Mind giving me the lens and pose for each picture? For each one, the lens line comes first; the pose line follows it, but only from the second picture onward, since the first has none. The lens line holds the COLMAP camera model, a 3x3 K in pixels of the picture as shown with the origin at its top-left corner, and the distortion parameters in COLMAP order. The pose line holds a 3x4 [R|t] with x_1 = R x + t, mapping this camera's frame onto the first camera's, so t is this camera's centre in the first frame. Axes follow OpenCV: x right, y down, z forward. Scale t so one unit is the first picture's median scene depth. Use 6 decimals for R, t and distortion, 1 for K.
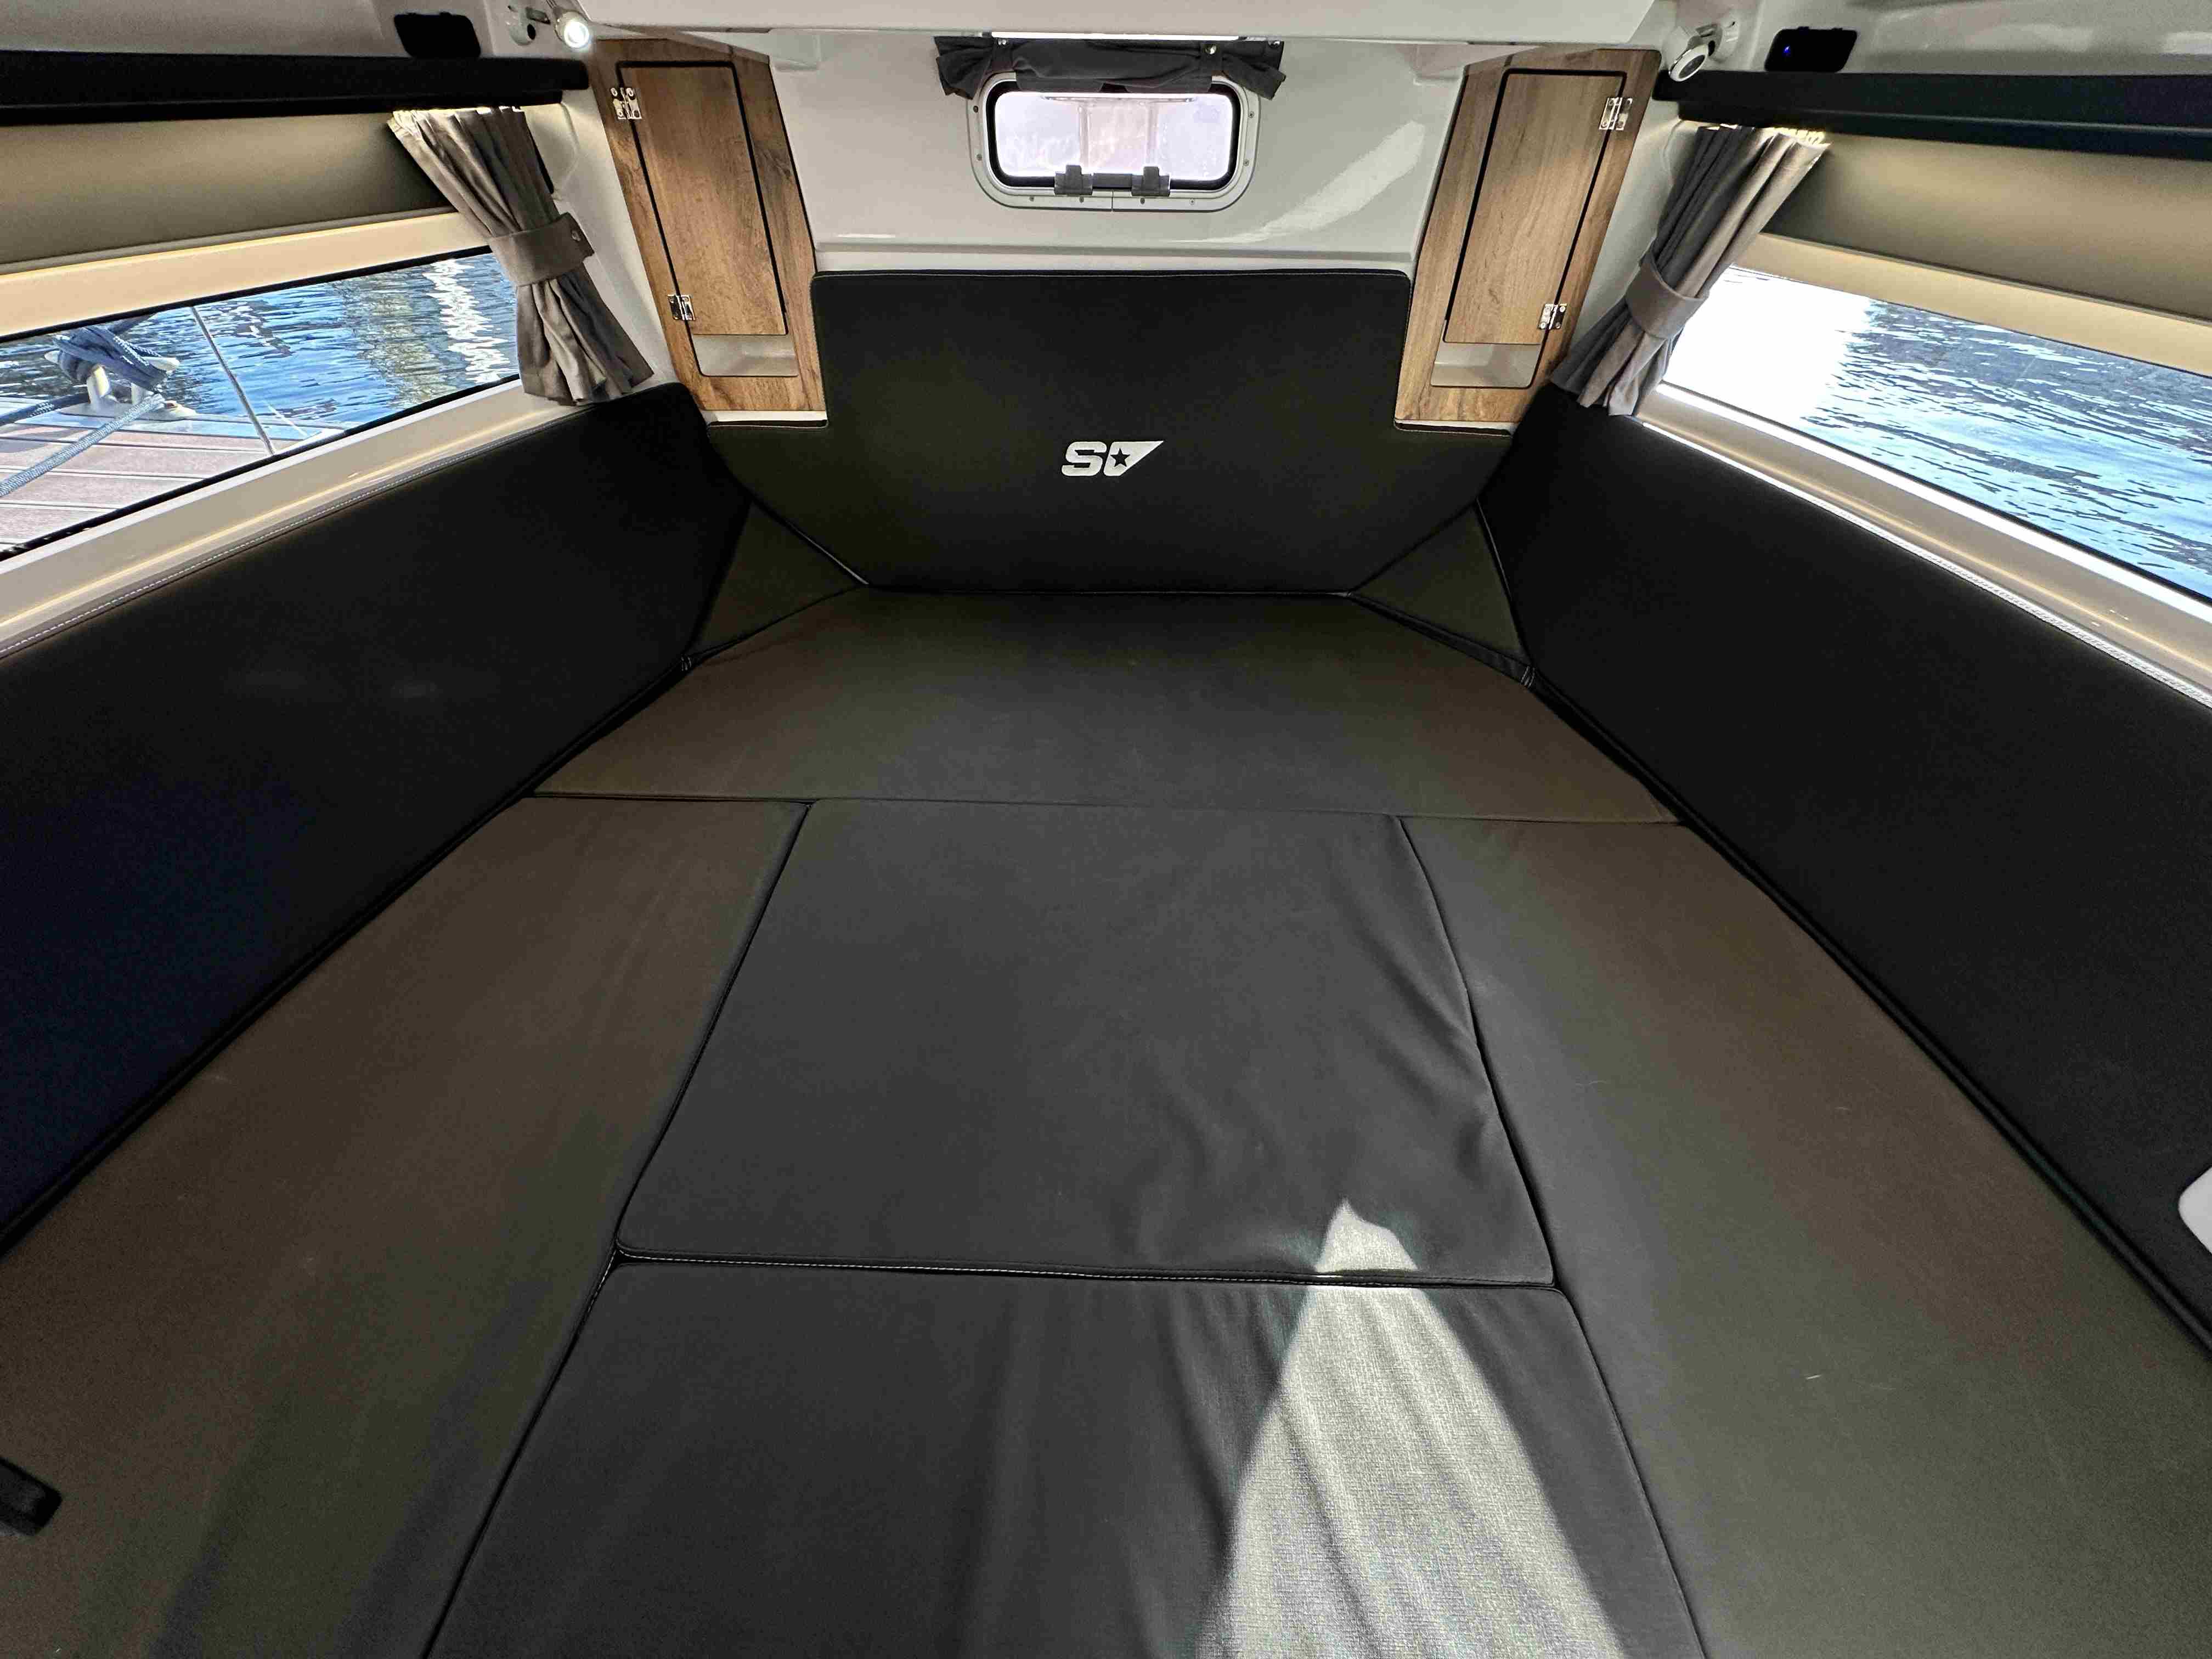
lens RADIAL K [[883.0, 0, 1100.6], [0, 883.0, 824.1], [0, 0, 1]] dist [0.000877, 0.000374]
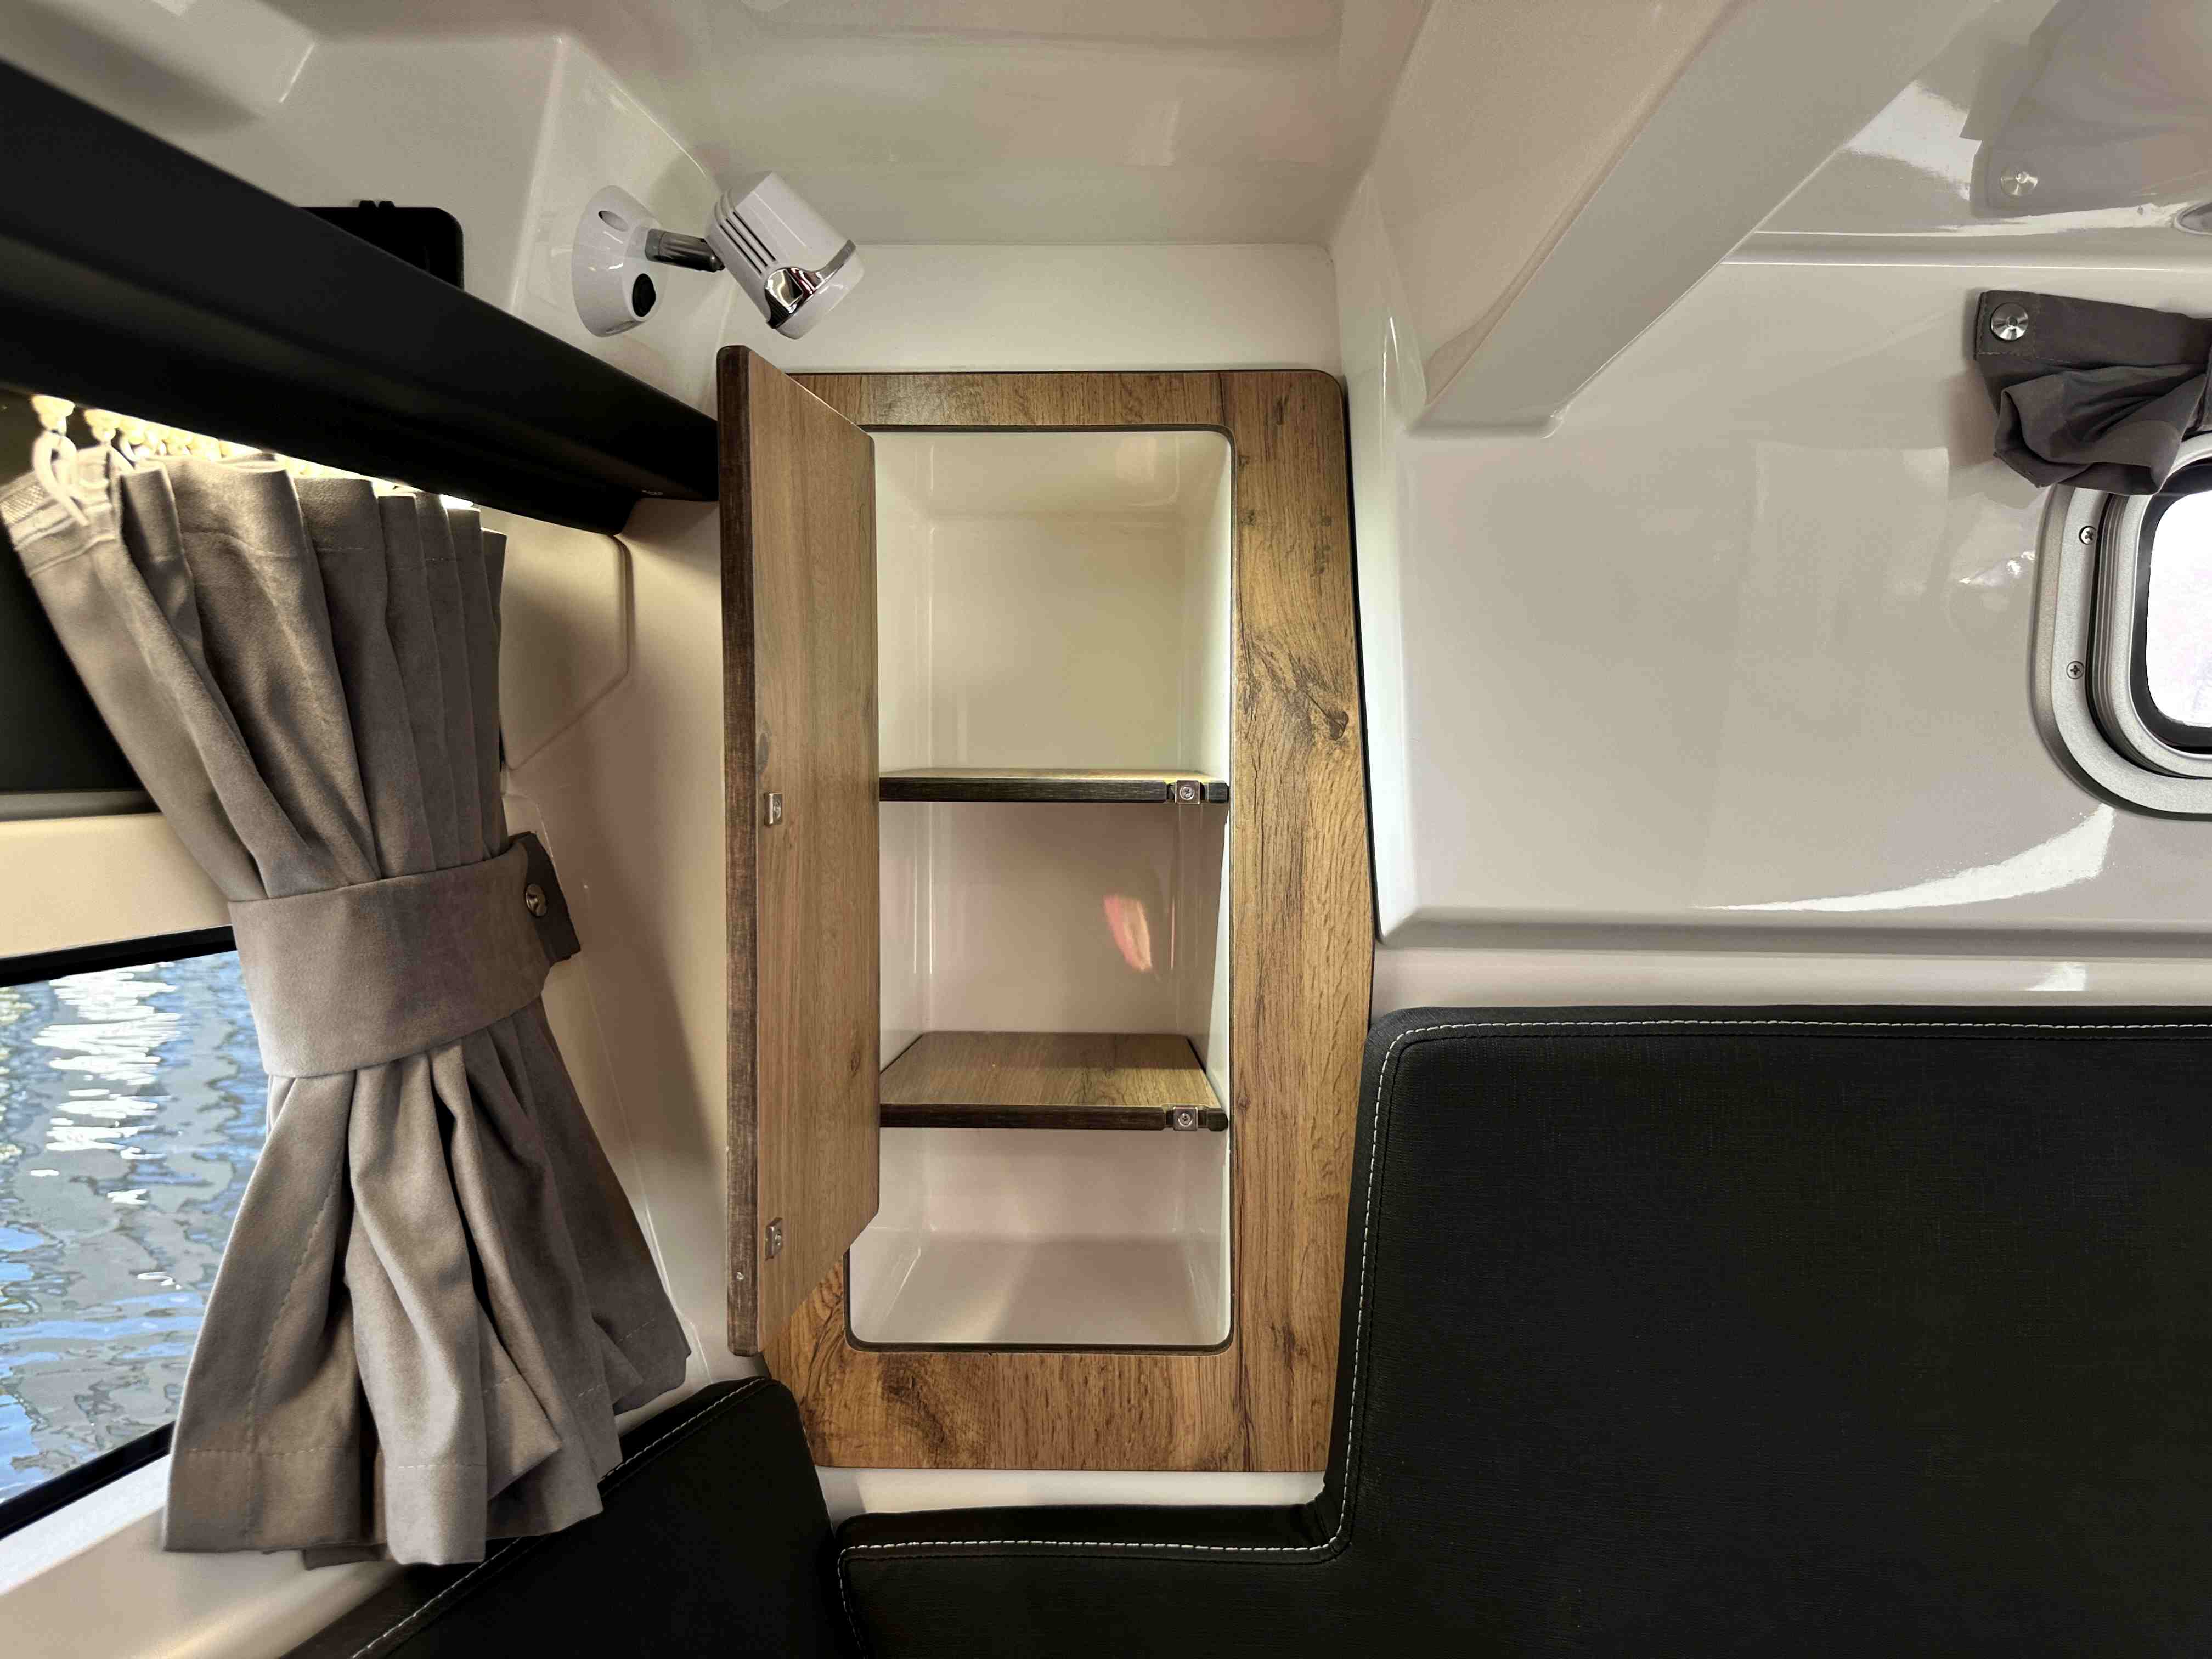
lens RADIAL K [[1575.9, 0, 1103.9], [0, 1575.9, 834.1], [0, 0, 1]] dist [-0.029698, 0.005296]
pose [[0.999951, 0.003692, 0.009165, -0.445951], [0.002544, 0.800050, -0.599928, -0.407617], [-0.009548, 0.599922, 0.800001, 0.624947]]
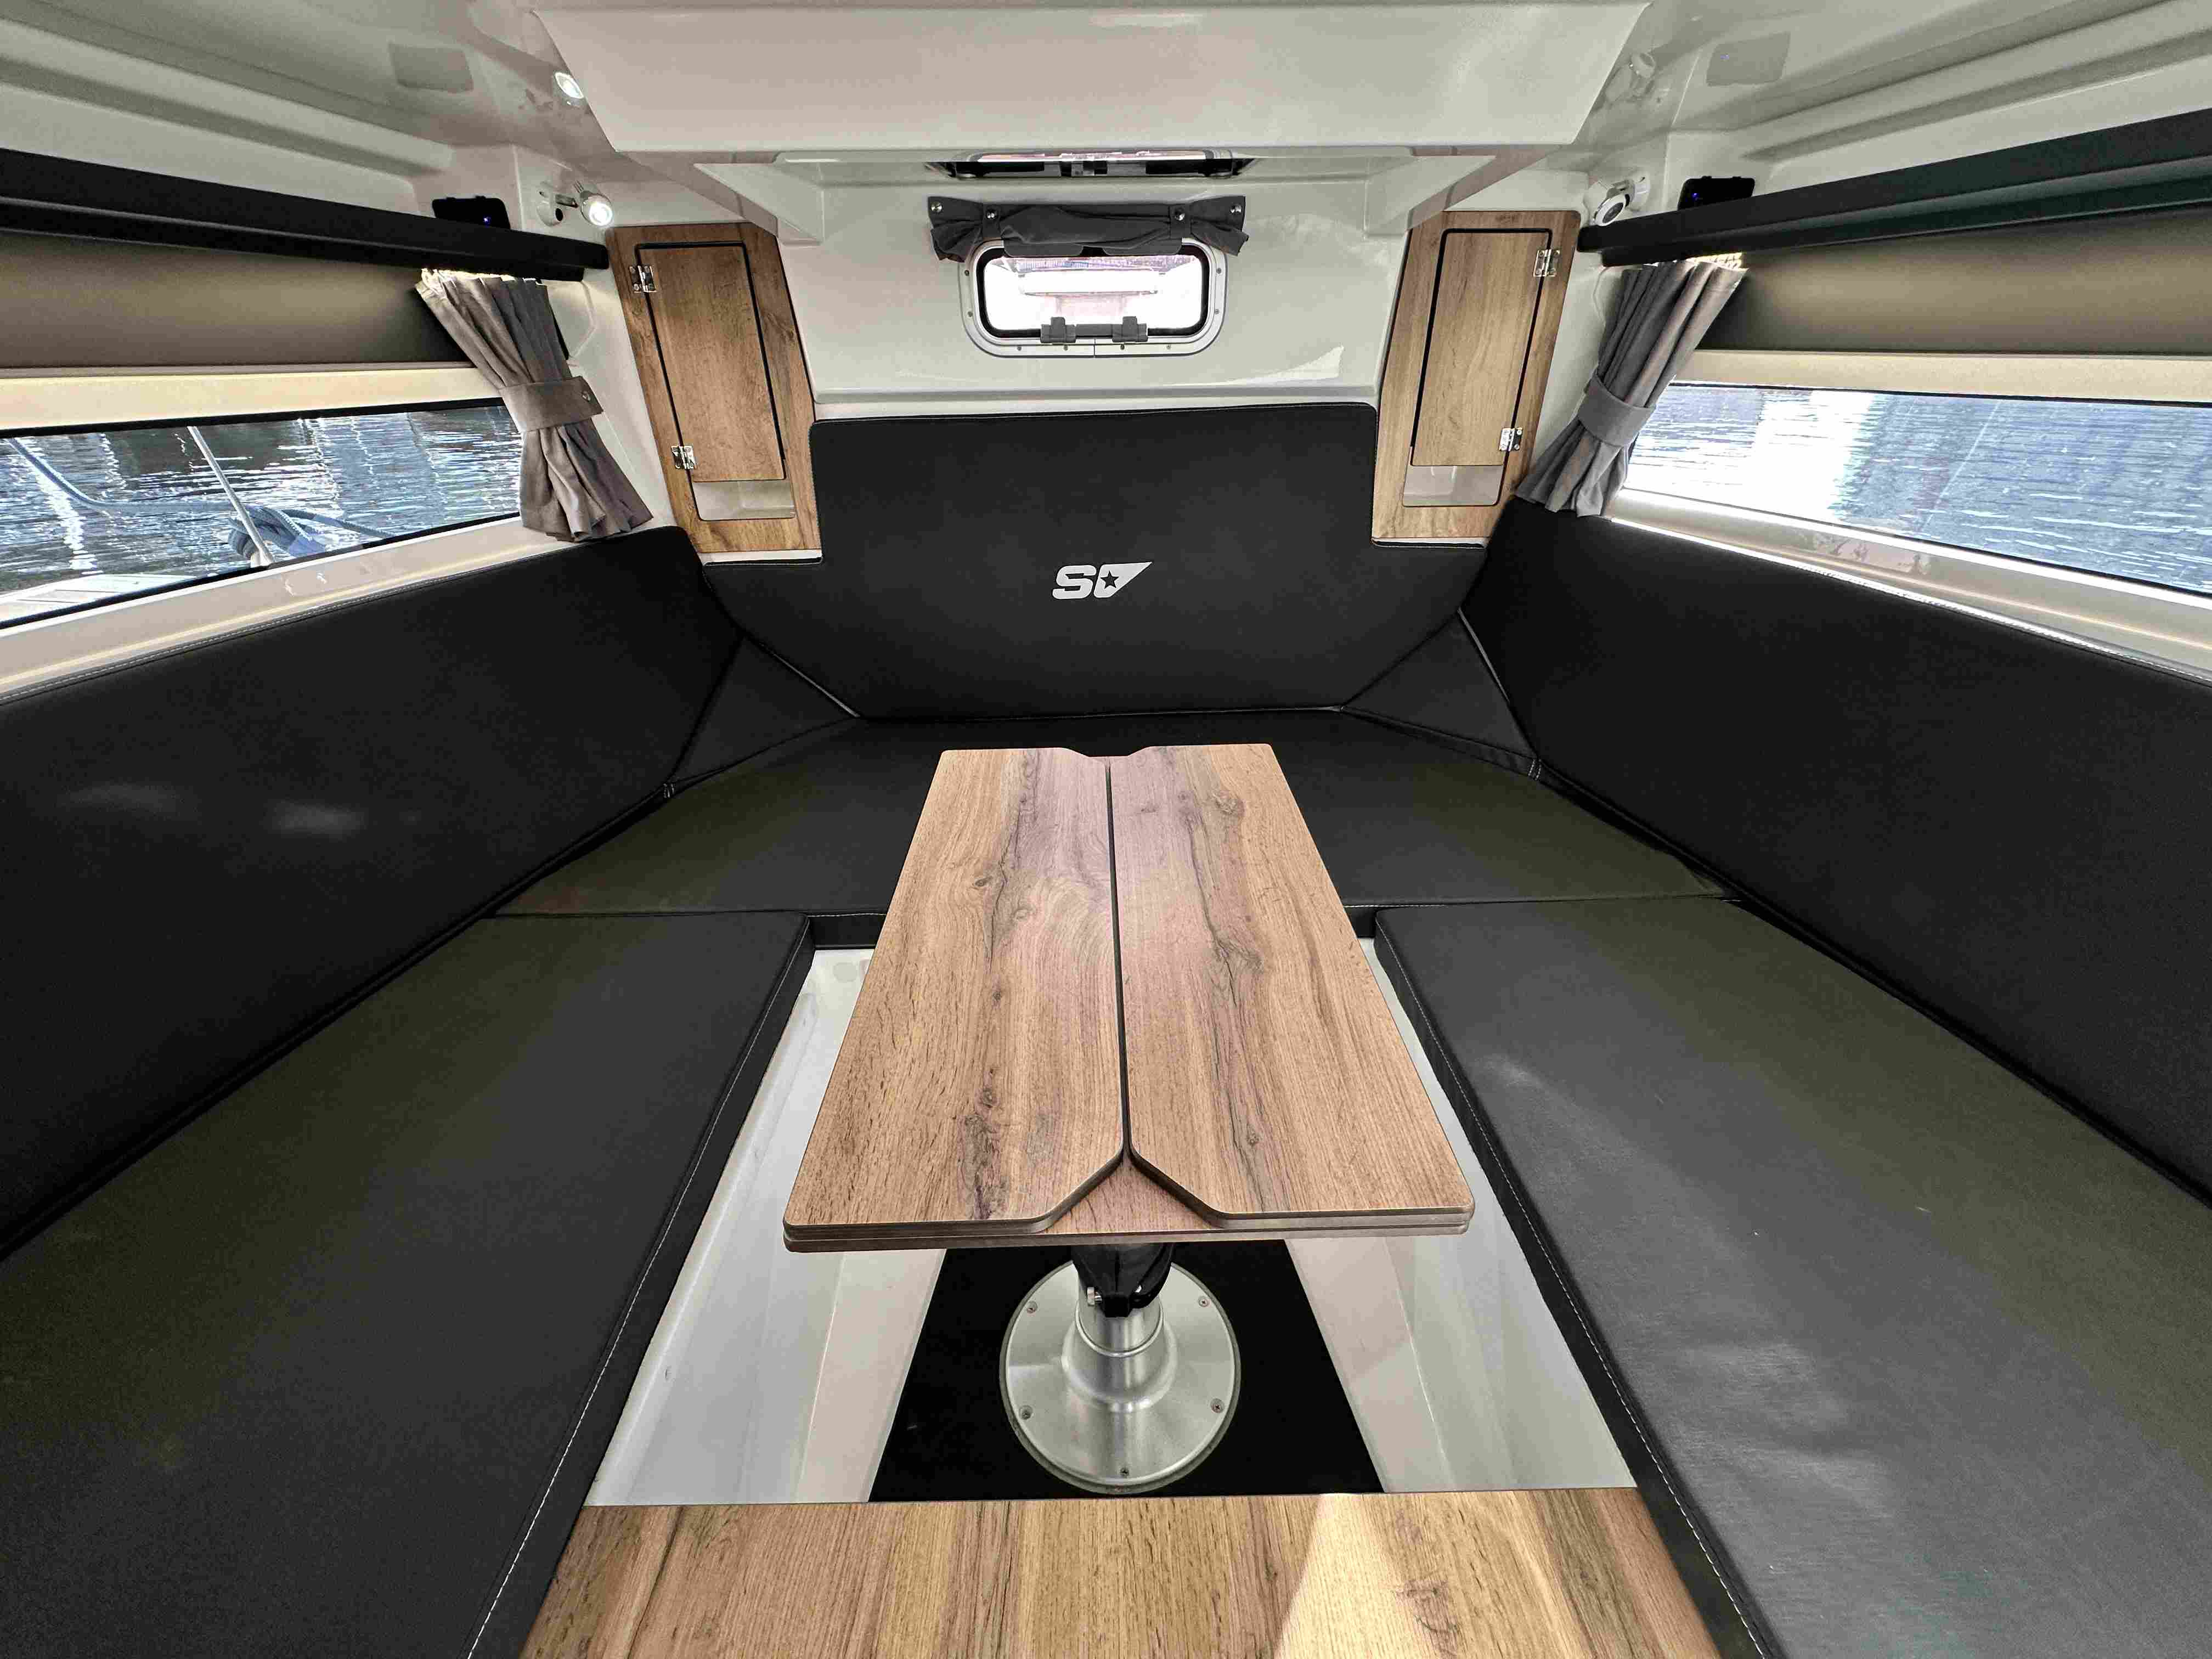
lens RADIAL K [[883.0, 0, 1101.5], [0, 883.0, 831.1], [0, 0, 1]] dist [0.000877, 0.000374]
pose [[0.998961, -0.038322, 0.024679, -0.027084], [0.042512, 0.978632, -0.201177, 0.086935], [-0.016442, 0.202017, 0.979244, 0.065803]]
